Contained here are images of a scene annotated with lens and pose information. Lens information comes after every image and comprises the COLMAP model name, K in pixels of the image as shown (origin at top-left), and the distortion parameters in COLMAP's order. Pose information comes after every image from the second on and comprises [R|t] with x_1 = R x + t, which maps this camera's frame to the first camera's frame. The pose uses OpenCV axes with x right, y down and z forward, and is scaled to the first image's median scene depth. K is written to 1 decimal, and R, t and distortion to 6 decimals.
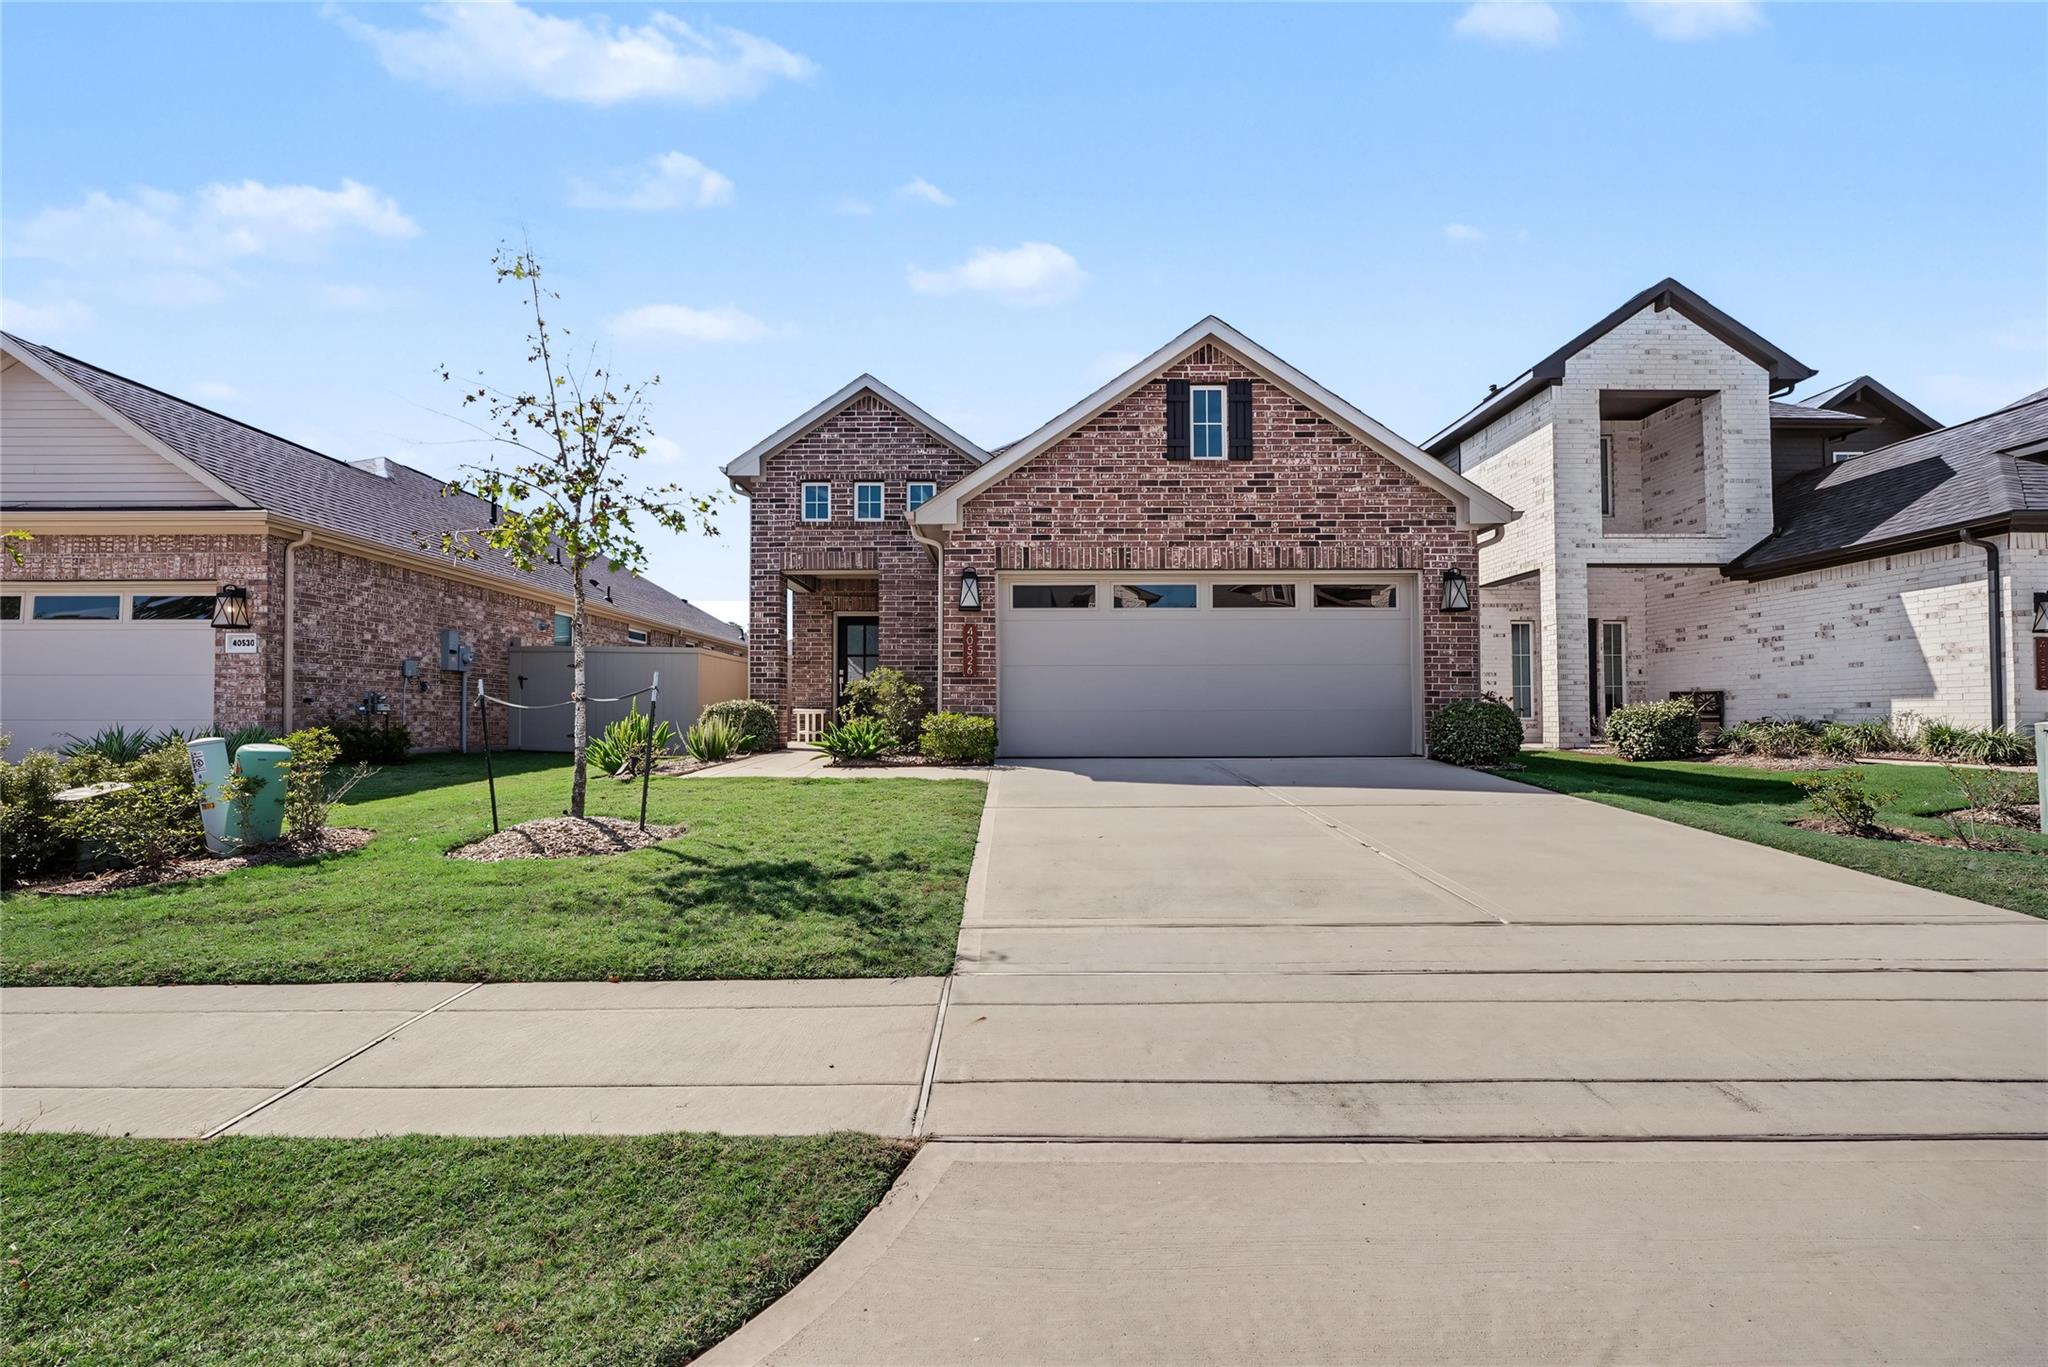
lens RADIAL K [[925.2, 0, 1024.7], [0, 925.2, 693.3], [0, 0, 1]] dist [0.000646, -0.000804]
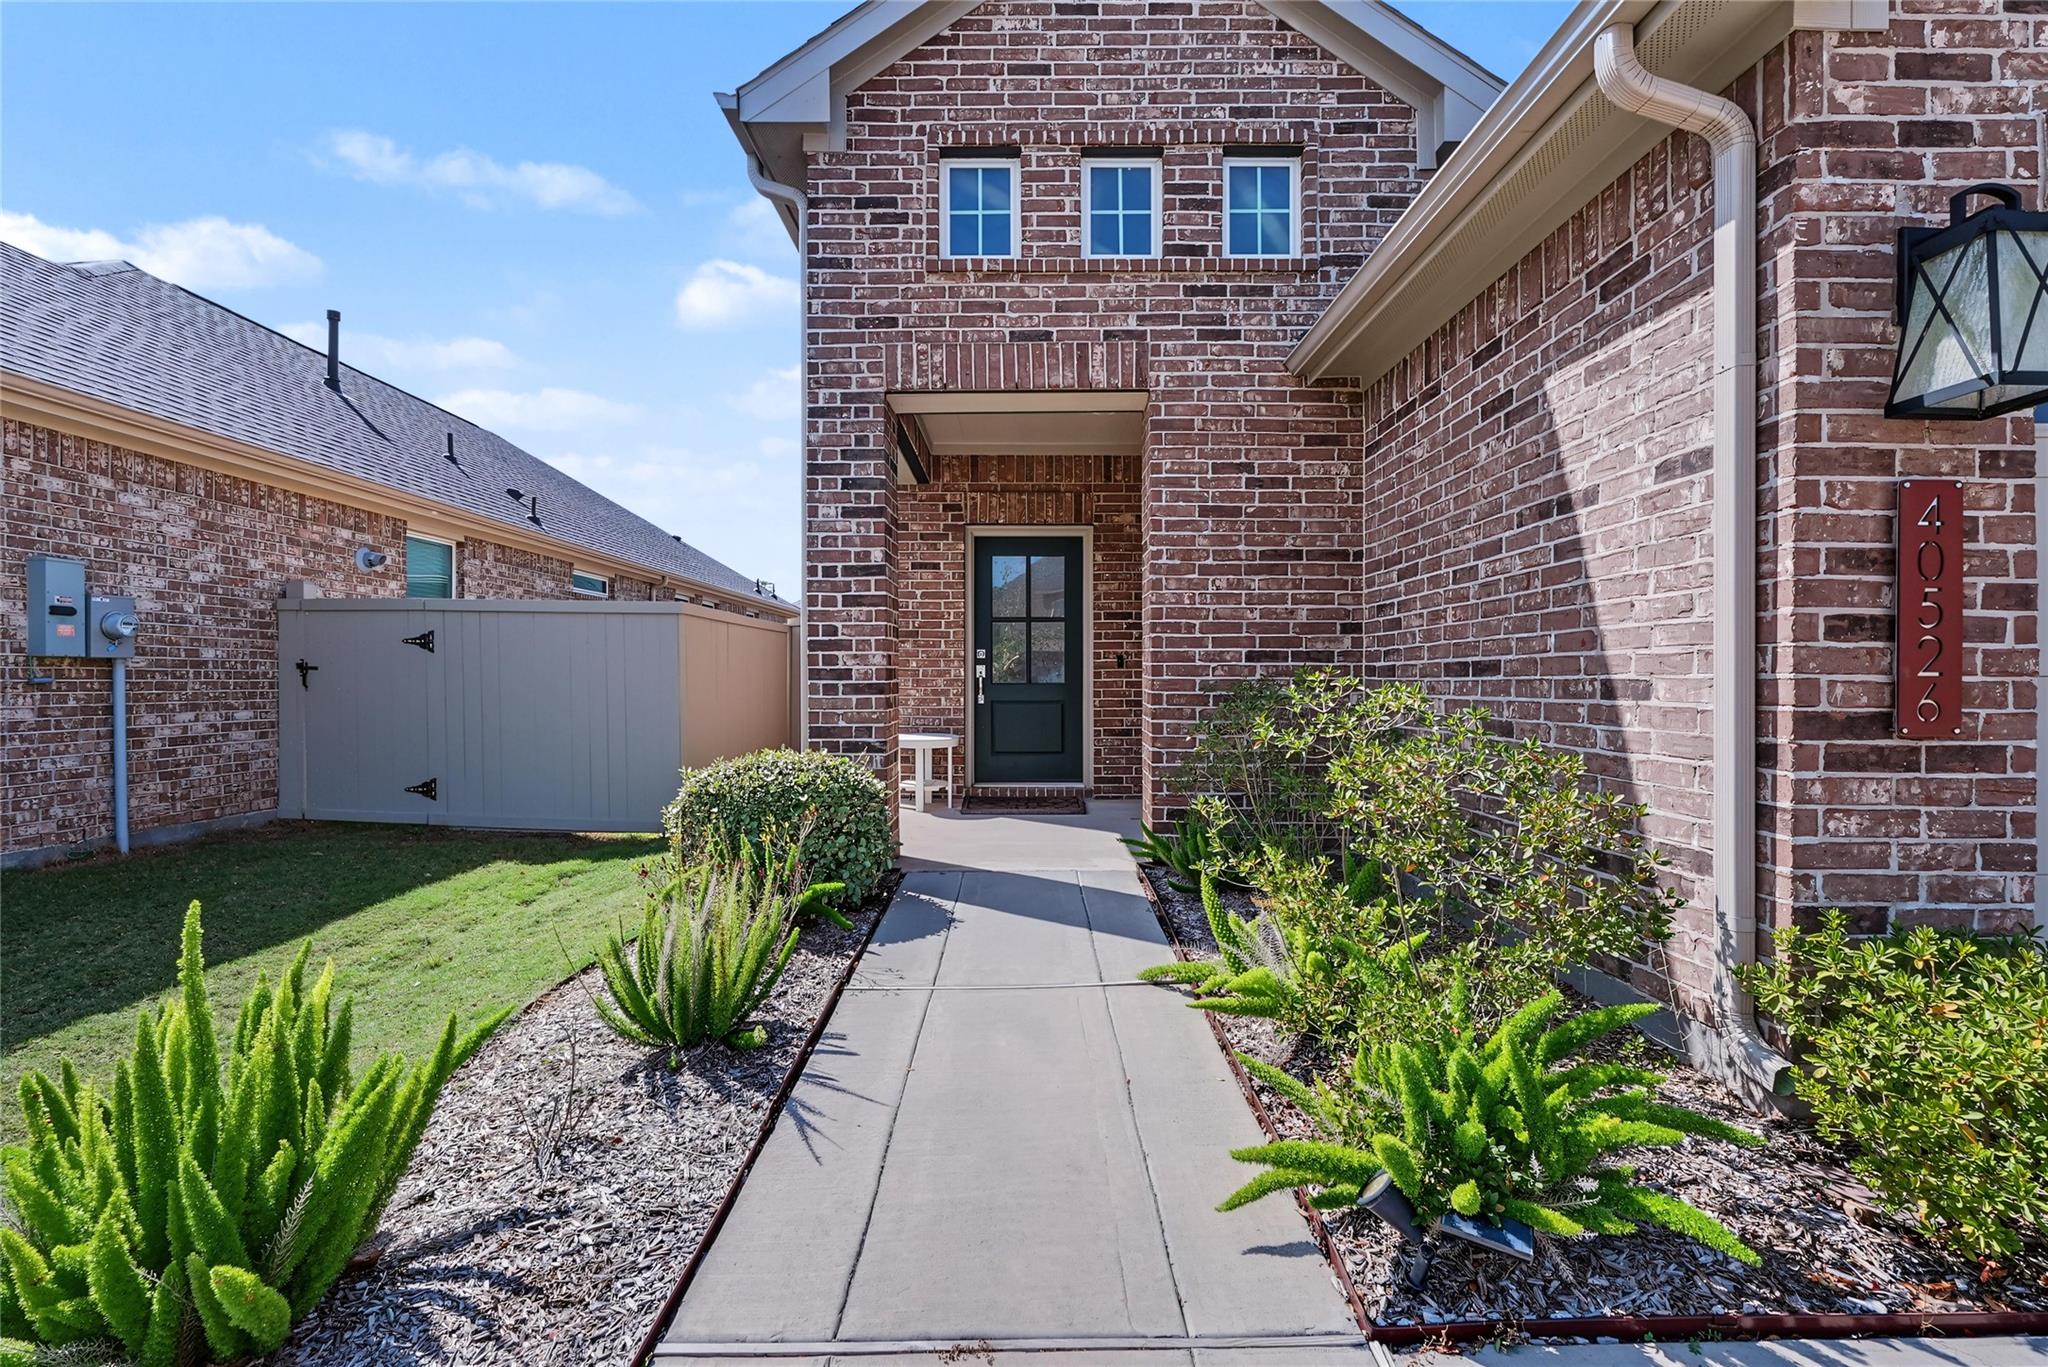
lens RADIAL K [[925.2, 0, 1028.6], [0, 925.2, 681.2], [0, 0, 1]] dist [0.000646, -0.000804]
pose [[0.999992, 0.000933, -0.003903, -0.204234], [-0.000802, 0.999440, 0.033449, -0.029223], [0.003932, -0.033446, 0.999433, 0.622386]]
